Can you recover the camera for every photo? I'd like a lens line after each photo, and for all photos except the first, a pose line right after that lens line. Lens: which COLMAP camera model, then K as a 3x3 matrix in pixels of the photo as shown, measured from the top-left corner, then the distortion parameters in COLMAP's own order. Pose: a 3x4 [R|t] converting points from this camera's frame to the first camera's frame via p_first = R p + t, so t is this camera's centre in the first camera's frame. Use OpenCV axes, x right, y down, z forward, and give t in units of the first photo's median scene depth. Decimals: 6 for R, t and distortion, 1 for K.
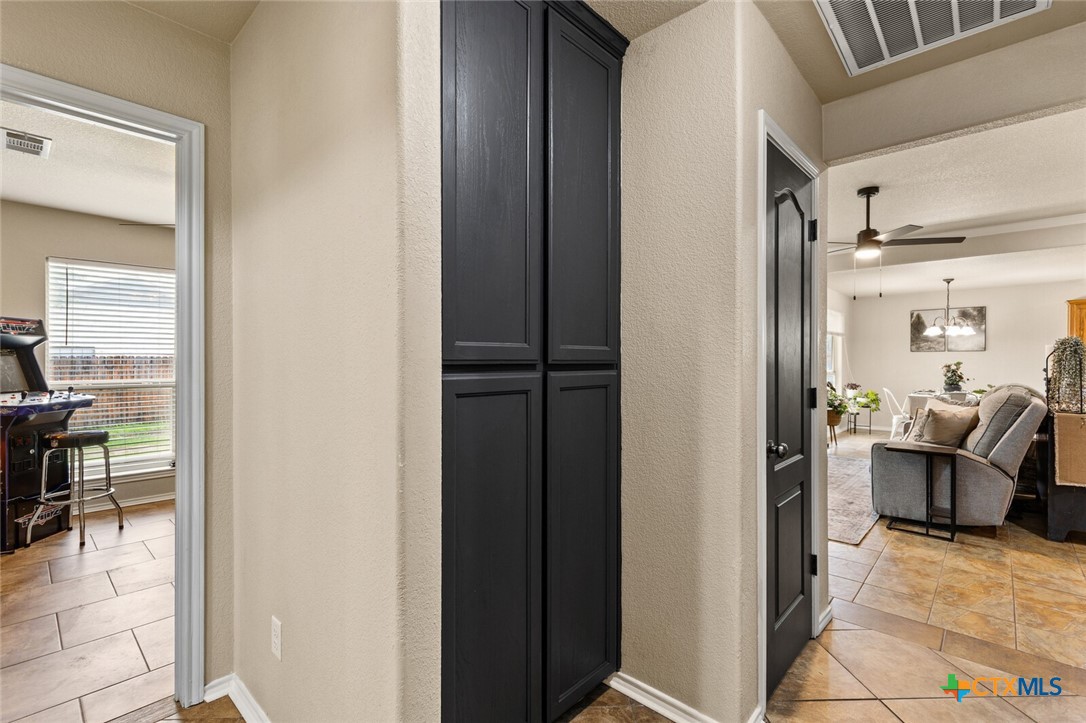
lens RADIAL K [[491.3, 0, 539.7], [0, 491.3, 354.4], [0, 0, 1]] dist [0.002988, 0.000341]
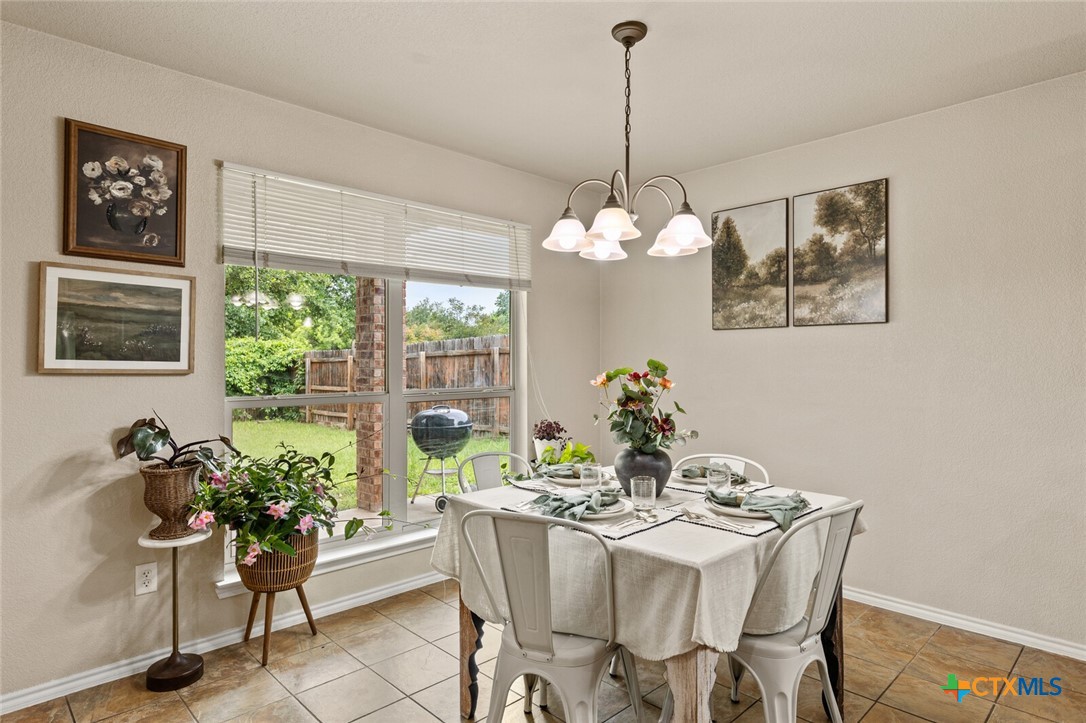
lens RADIAL K [[619.2, 0, 537.9], [0, 619.2, 355.9], [0, 0, 1]] dist [-0.002152, -0.000219]
pose [[0.998628, -0.002692, -0.052294, 0.664909], [0.003139, 0.999959, 0.008477, 0.008568], [0.052269, -0.008630, 0.998596, 0.567030]]
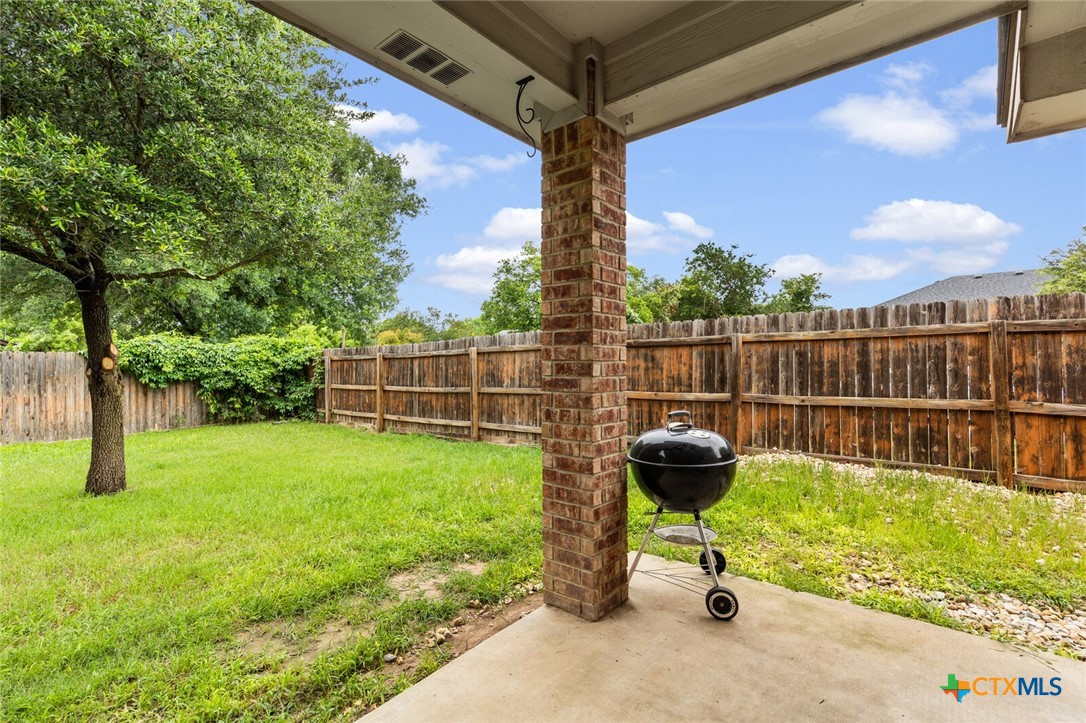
lens RADIAL K [[491.3, 0, 539.7], [0, 491.3, 354.4], [0, 0, 1]] dist [0.002988, 0.000341]
pose [[0.998178, -0.004156, 0.060198, 0.415634], [0.003944, 0.999986, 0.003639, 0.021393], [-0.060212, -0.003395, 0.998180, 0.915577]]
